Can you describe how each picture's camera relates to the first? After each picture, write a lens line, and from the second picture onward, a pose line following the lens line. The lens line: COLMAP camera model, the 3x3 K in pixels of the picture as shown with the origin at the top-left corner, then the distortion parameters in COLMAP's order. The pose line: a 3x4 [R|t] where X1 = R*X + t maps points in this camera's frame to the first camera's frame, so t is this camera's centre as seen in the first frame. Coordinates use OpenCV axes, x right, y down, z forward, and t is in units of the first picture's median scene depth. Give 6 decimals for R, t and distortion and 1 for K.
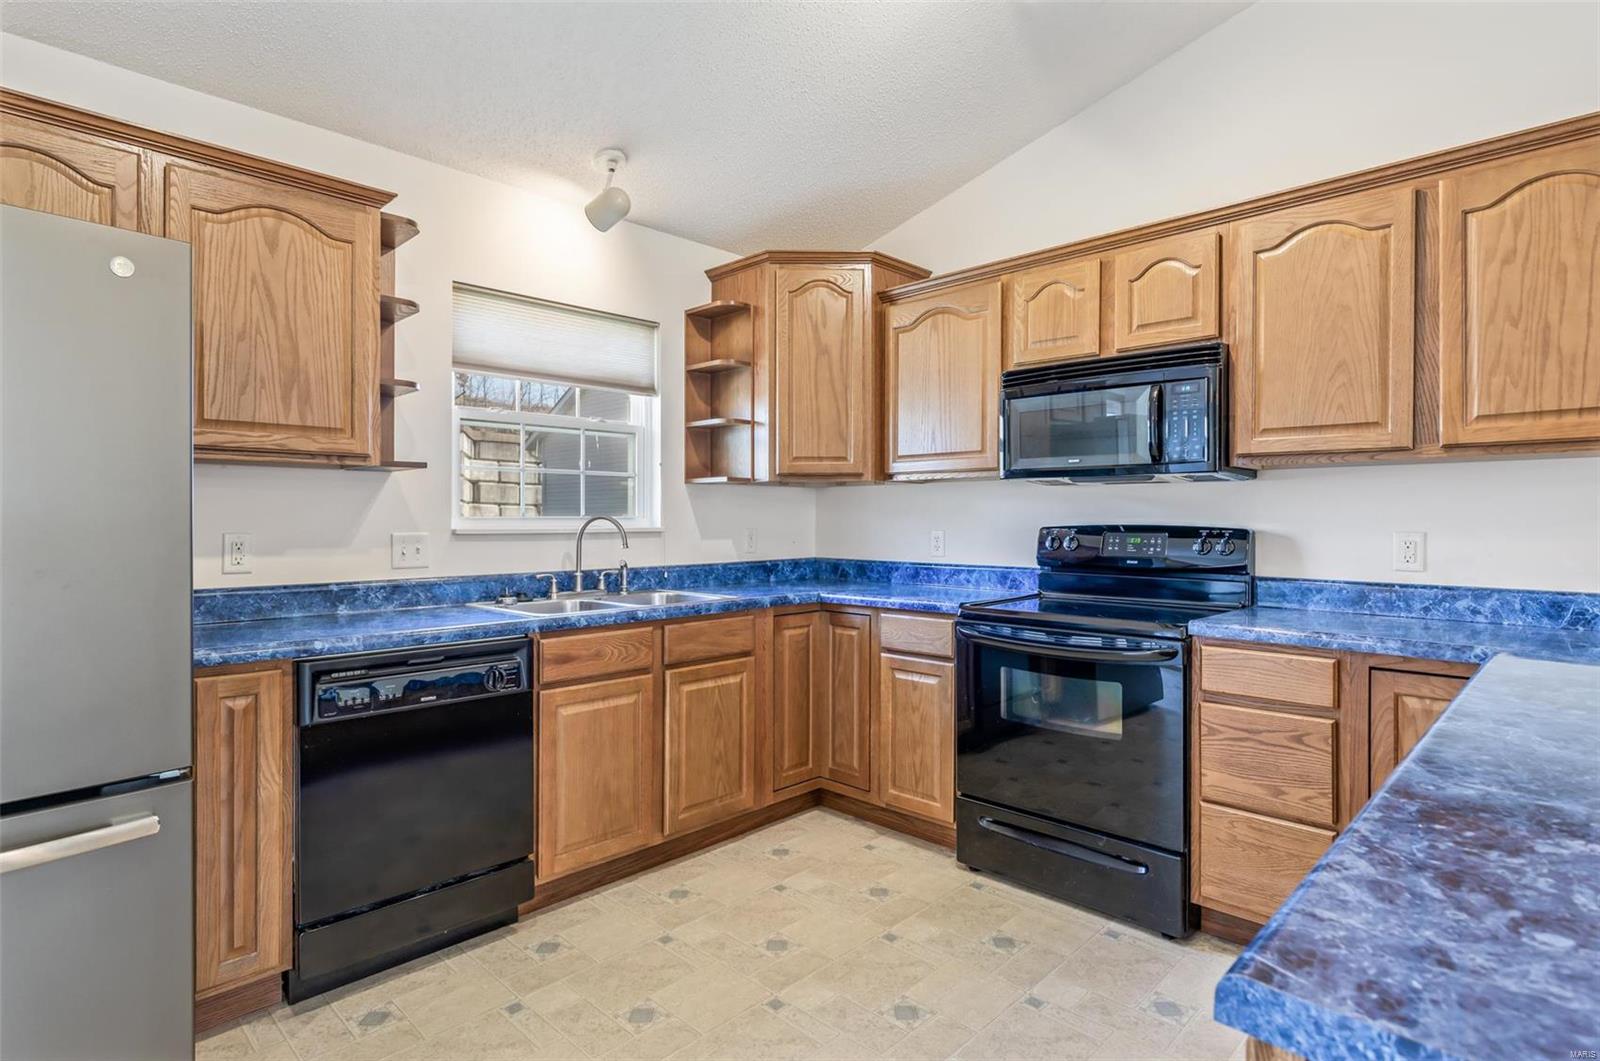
lens RADIAL K [[815.0, 0, 795.4], [0, 815.0, 518.3], [0, 0, 1]] dist [0.004200, -0.000553]
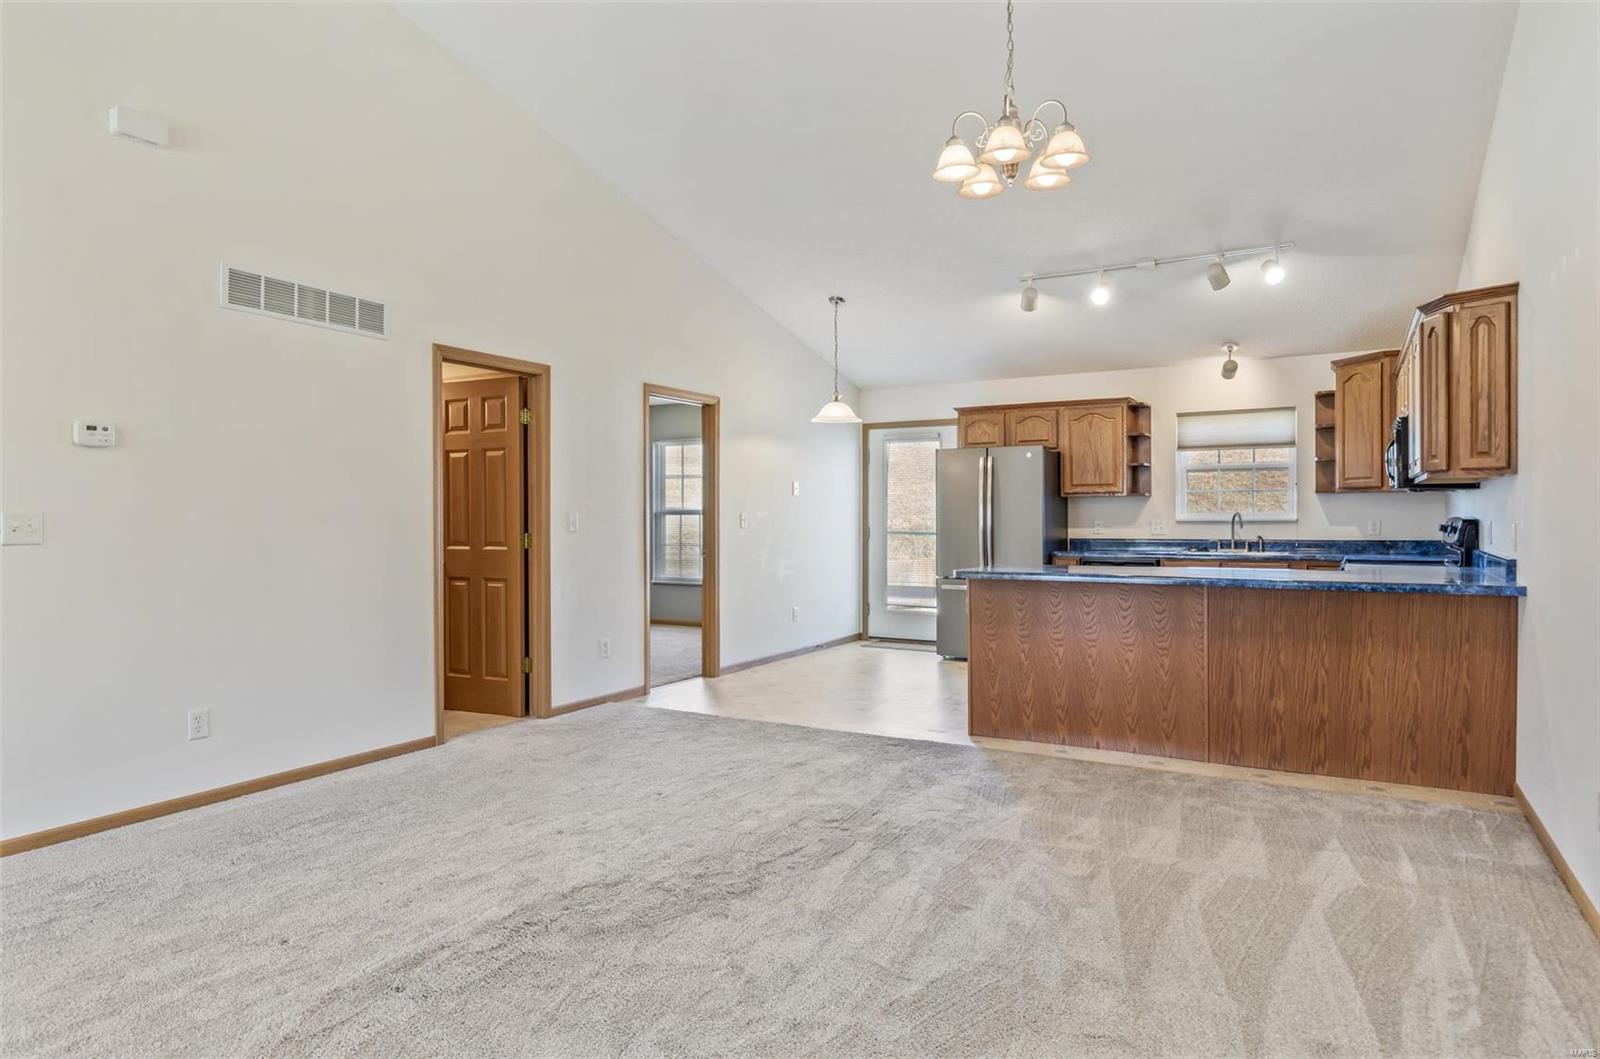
lens RADIAL K [[948.5, 0, 811.8], [0, 948.5, 522.8], [0, 0, 1]] dist [0.008366, -0.000930]
pose [[0.266846, 0.006978, -0.963714, 1.901538], [0.006370, 0.999939, 0.009004, -0.006622], [0.963718, -0.008542, 0.266785, -0.729937]]
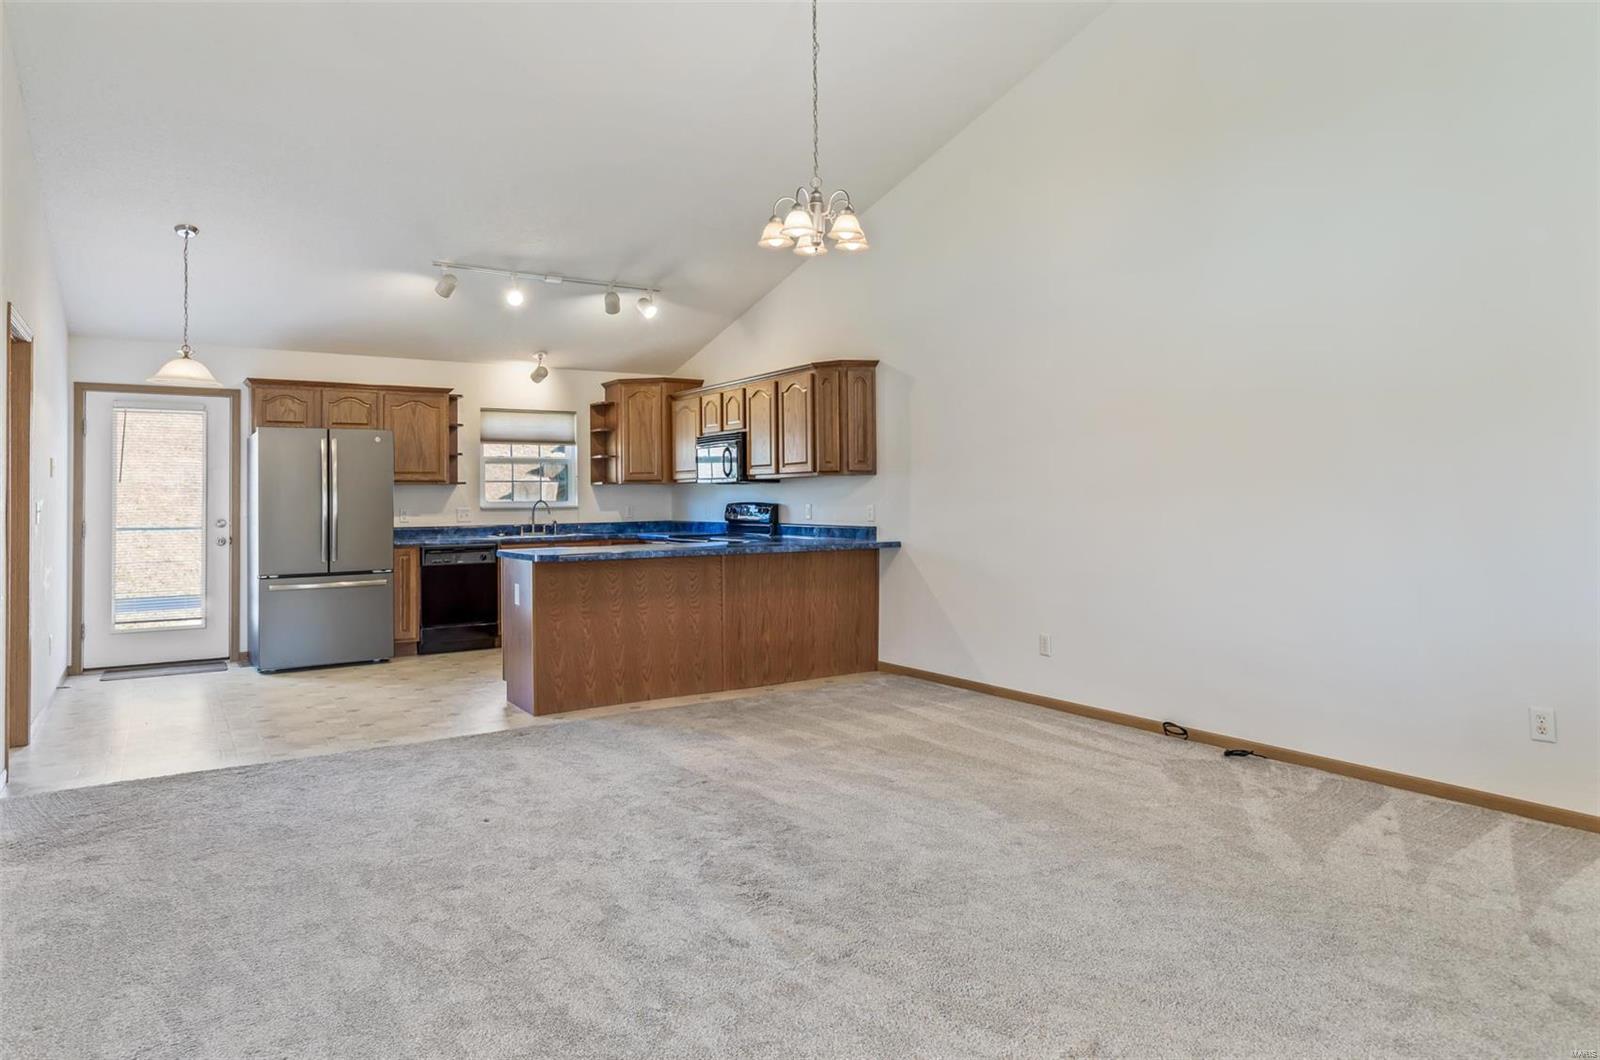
lens RADIAL K [[979.8, 0, 809.0], [0, 979.8, 490.6], [0, 0, 1]] dist [0.006099, -0.001741]
pose [[0.978058, -0.010547, -0.208064, 1.175605], [0.009388, 0.999934, -0.006556, -0.006239], [0.208120, 0.004459, 0.978093, -1.712351]]
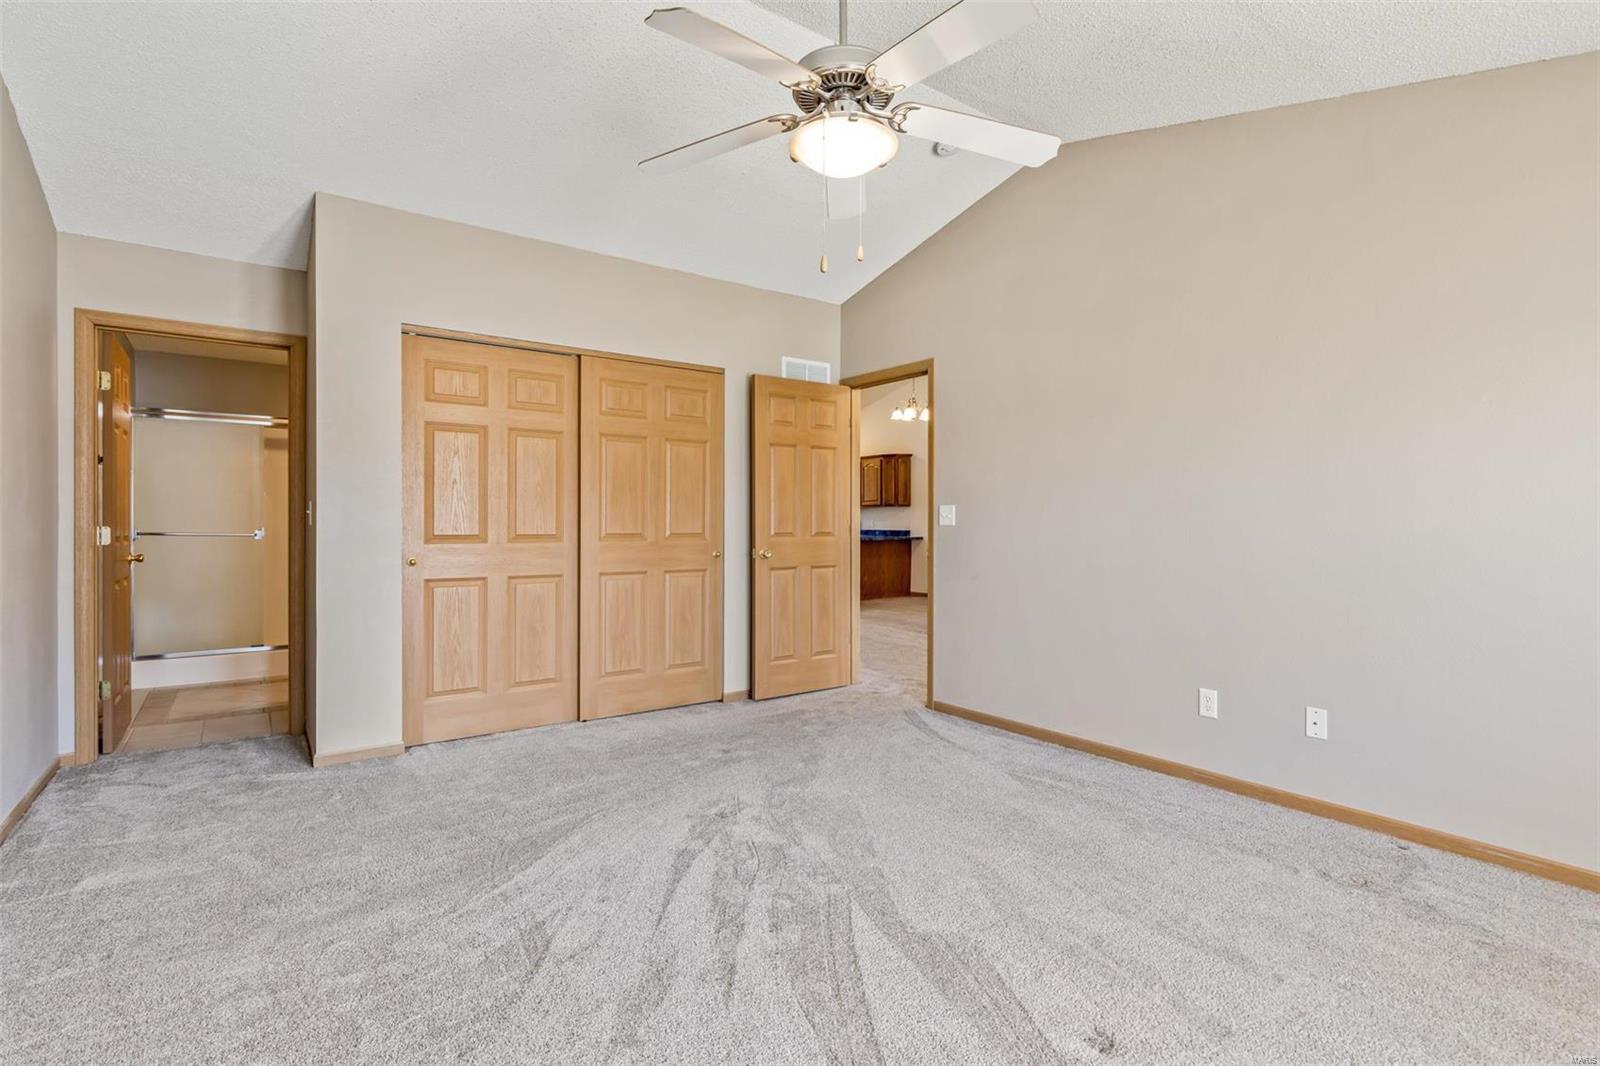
lens RADIAL K [[749.7, 0, 805.9], [0, 749.7, 533.2], [0, 0, 1]] dist [-0.000224, -0.001478]
pose [[0.987536, 0.001580, -0.157383, 0.921713], [0.000182, 0.999937, 0.011183, 0.037755], [0.157391, -0.011072, 0.987474, -3.352857]]
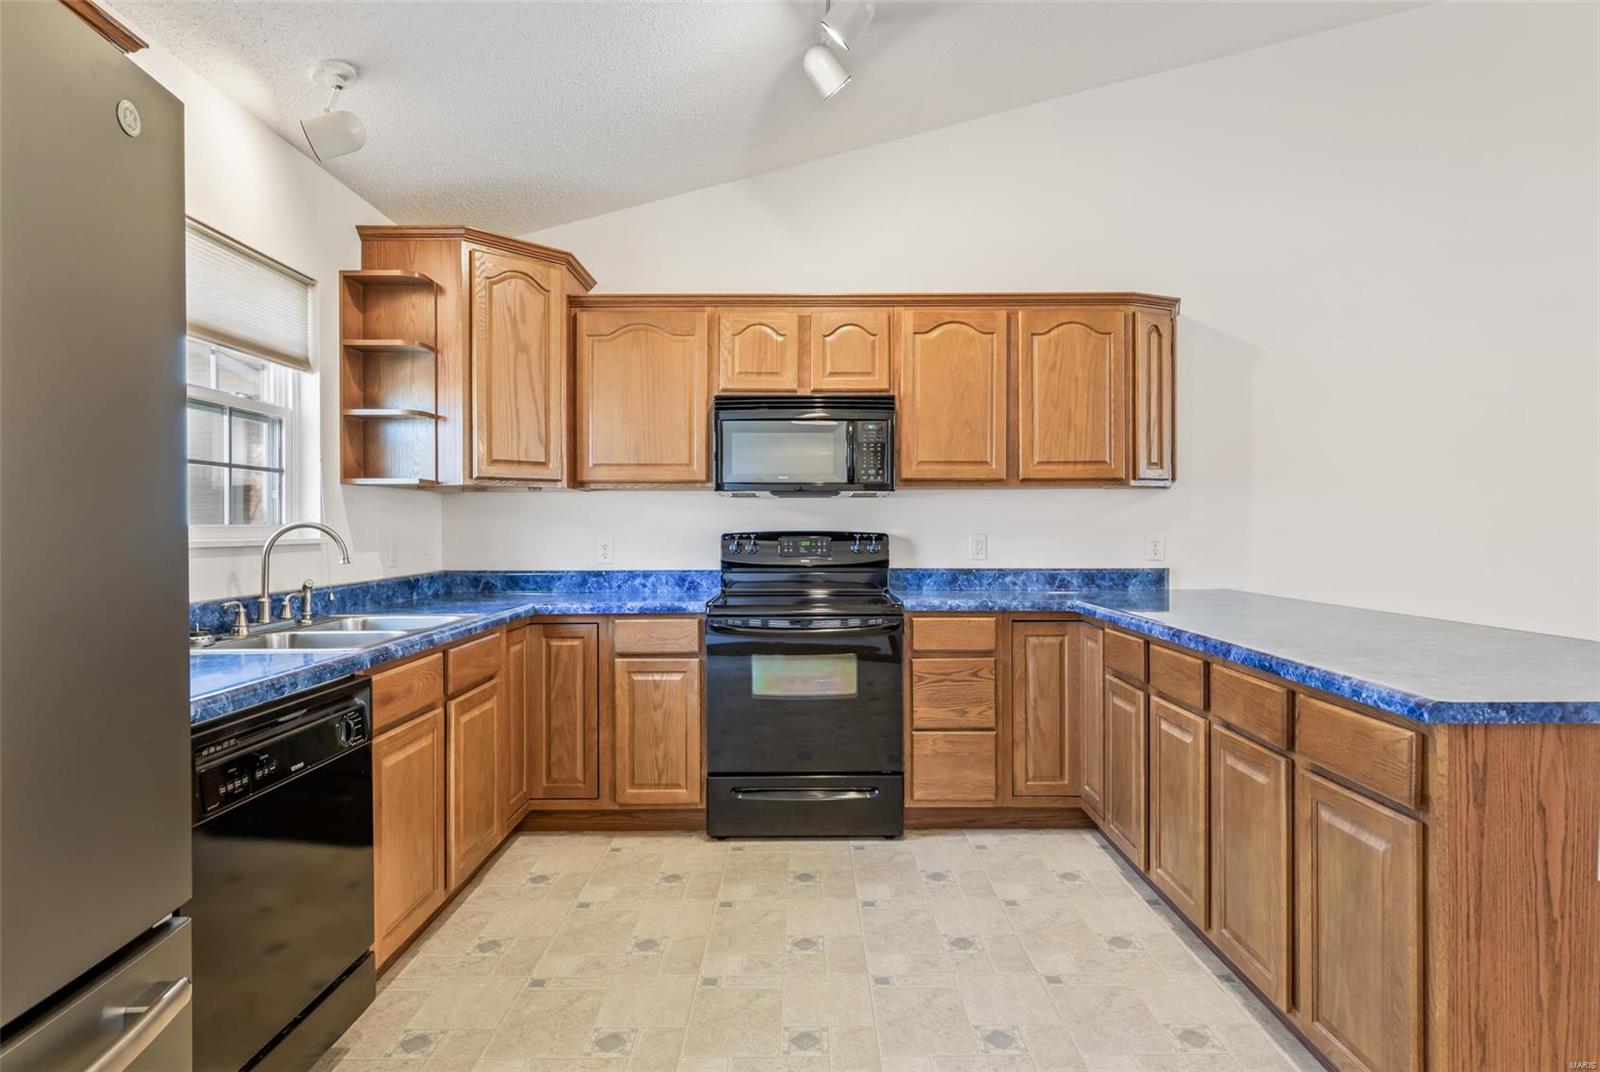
lens RADIAL K [[848.1, 0, 788.4], [0, 848.1, 540.8], [0, 0, 1]] dist [0.004720, -0.000822]
pose [[0.716682, -0.012569, 0.697287, -0.498441], [0.002977, 0.999884, 0.014963, 0.003565], [-0.697394, -0.008648, 0.716636, 0.097780]]
